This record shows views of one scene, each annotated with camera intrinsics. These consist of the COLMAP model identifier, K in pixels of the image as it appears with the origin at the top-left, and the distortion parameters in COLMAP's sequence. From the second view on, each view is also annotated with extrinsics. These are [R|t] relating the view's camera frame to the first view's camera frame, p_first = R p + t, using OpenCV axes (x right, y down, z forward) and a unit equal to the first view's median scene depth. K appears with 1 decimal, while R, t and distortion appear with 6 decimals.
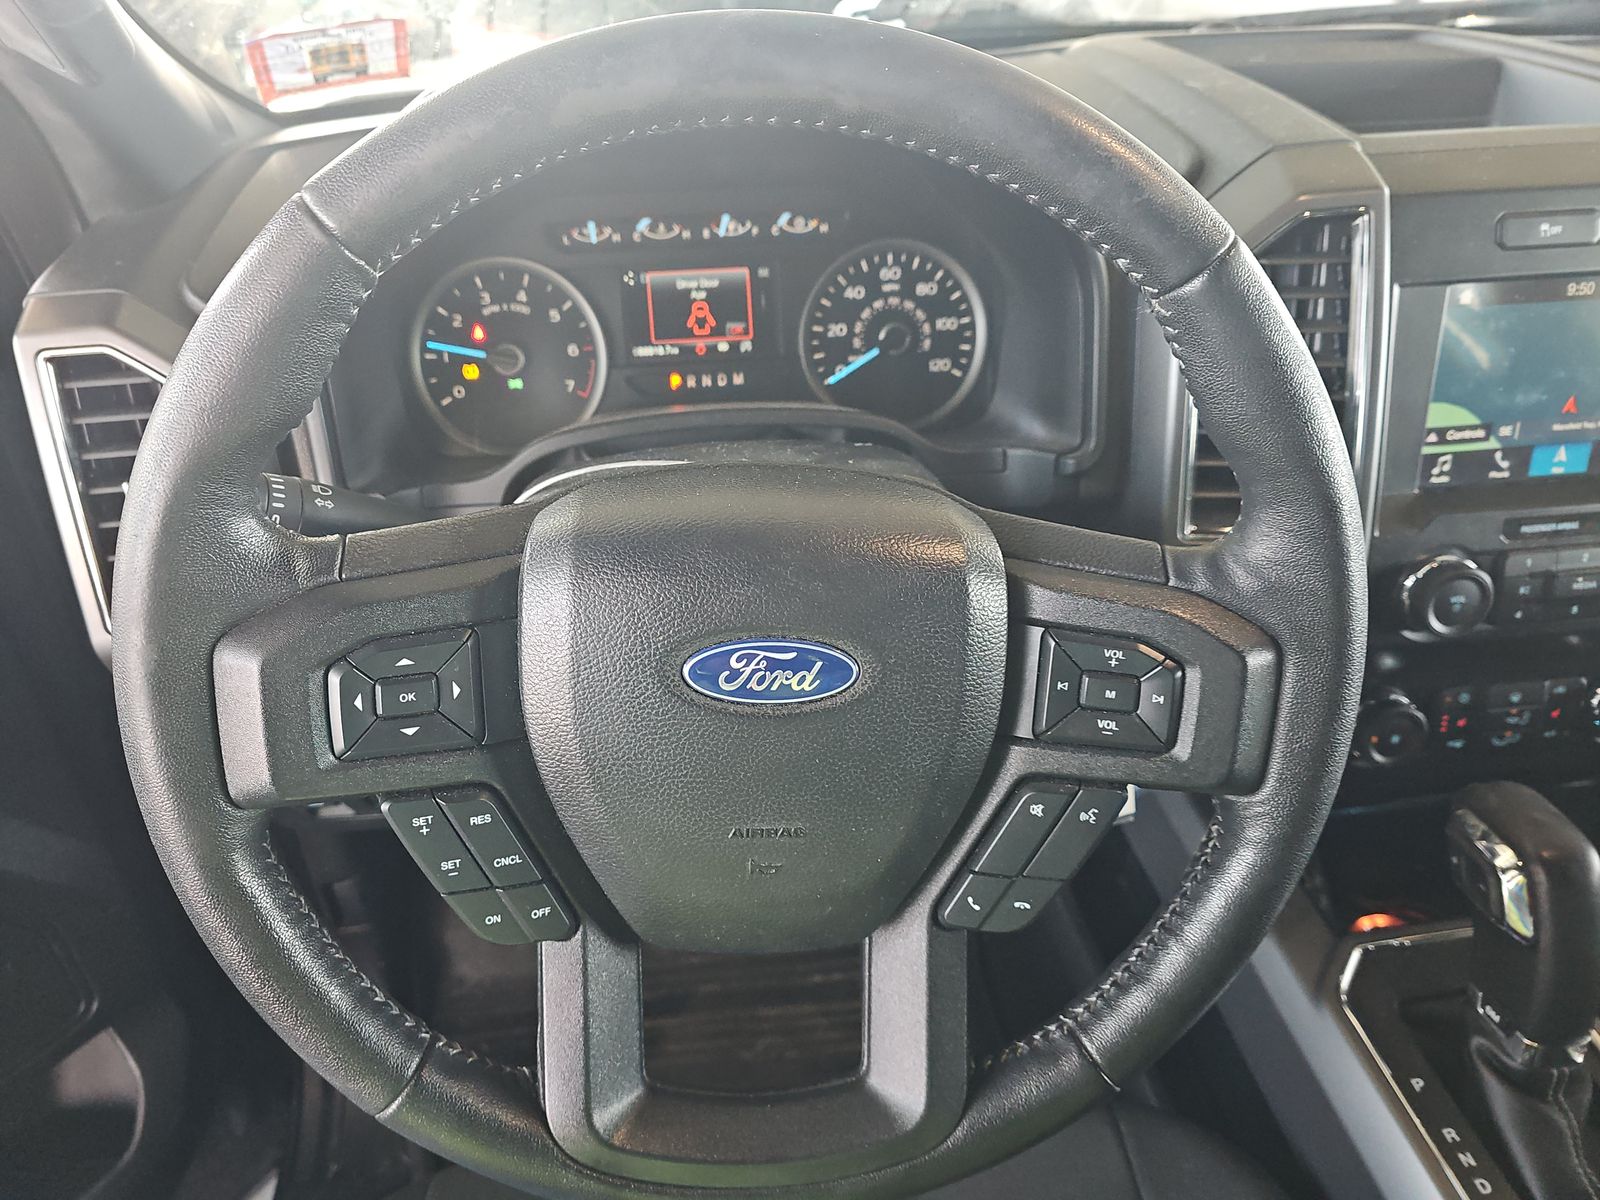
lens RADIAL K [[1141.1, 0, 736.9], [0, 1141.1, 572.0], [0, 0, 1]] dist [0.084010, -0.092247]
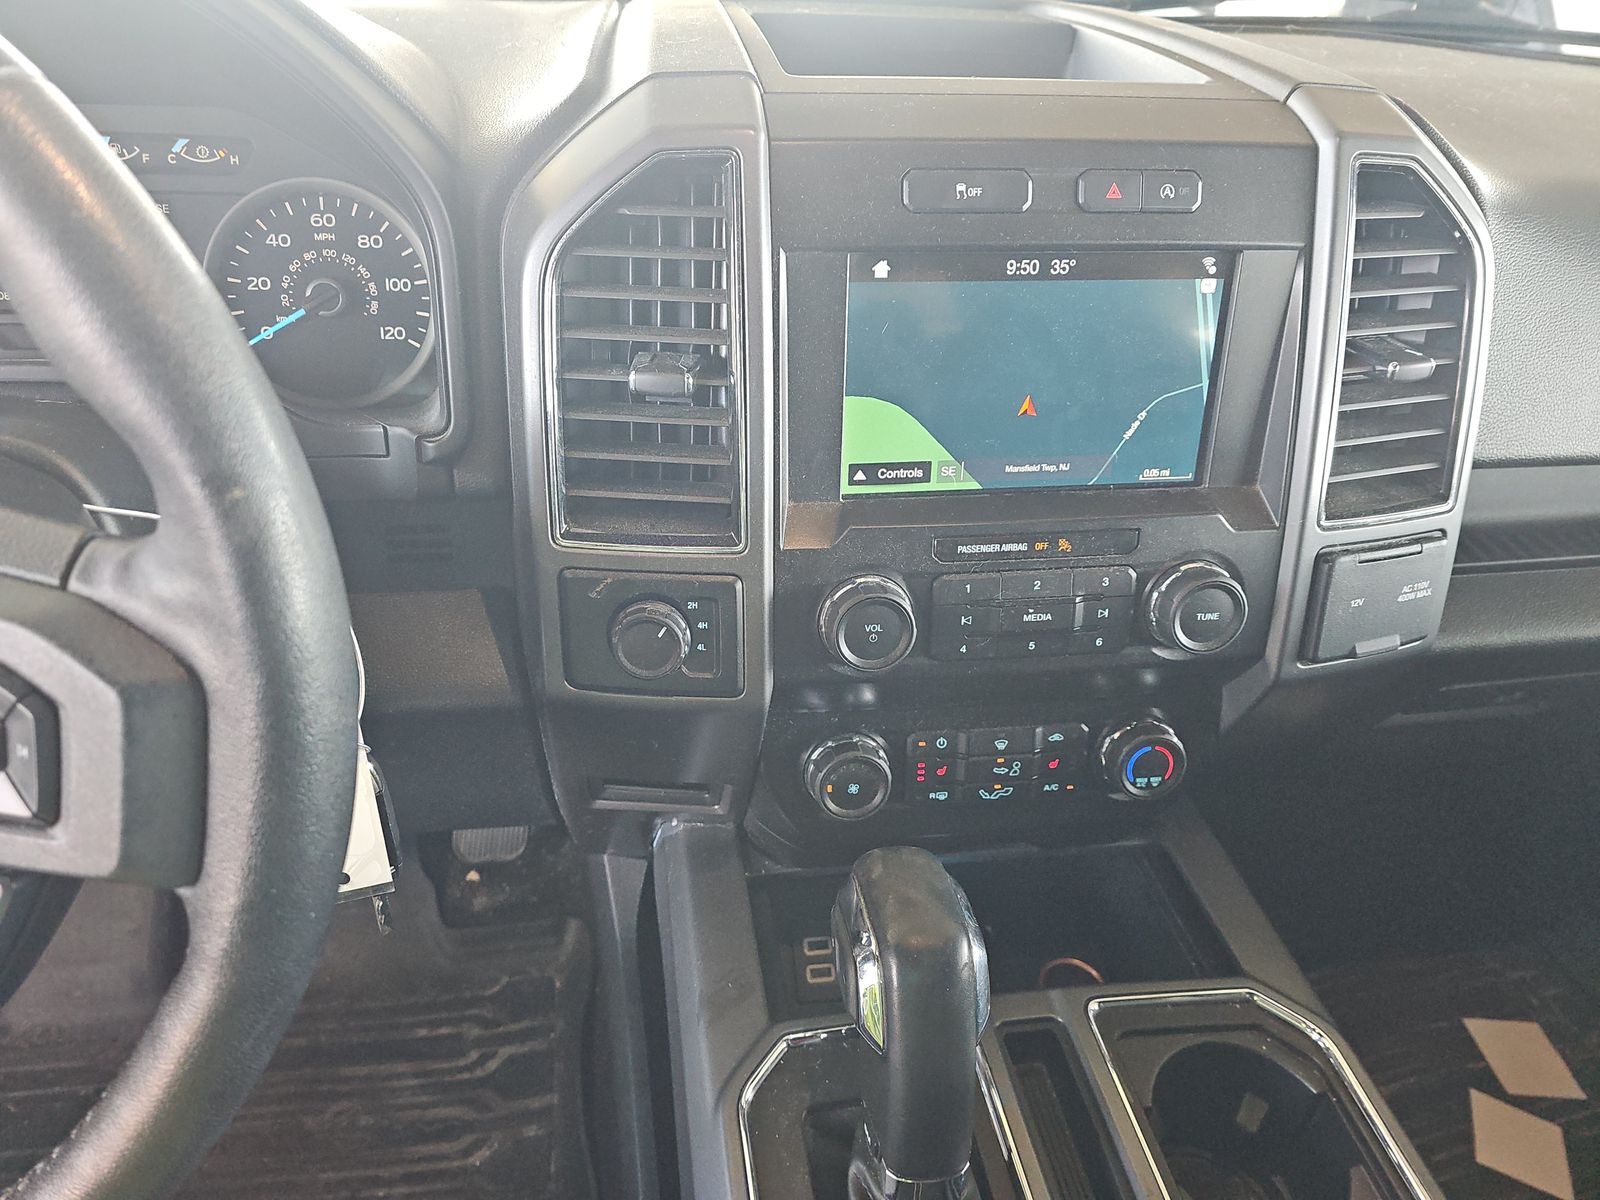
lens RADIAL K [[1141.1, 0, 736.9], [0, 1141.1, 572.0], [0, 0, 1]] dist [0.084010, -0.092247]
pose [[0.998522, 0.037234, 0.039597, 0.426334], [-0.036847, 0.999266, -0.010465, -0.004581], [-0.039958, 0.008990, 0.999161, 0.148101]]
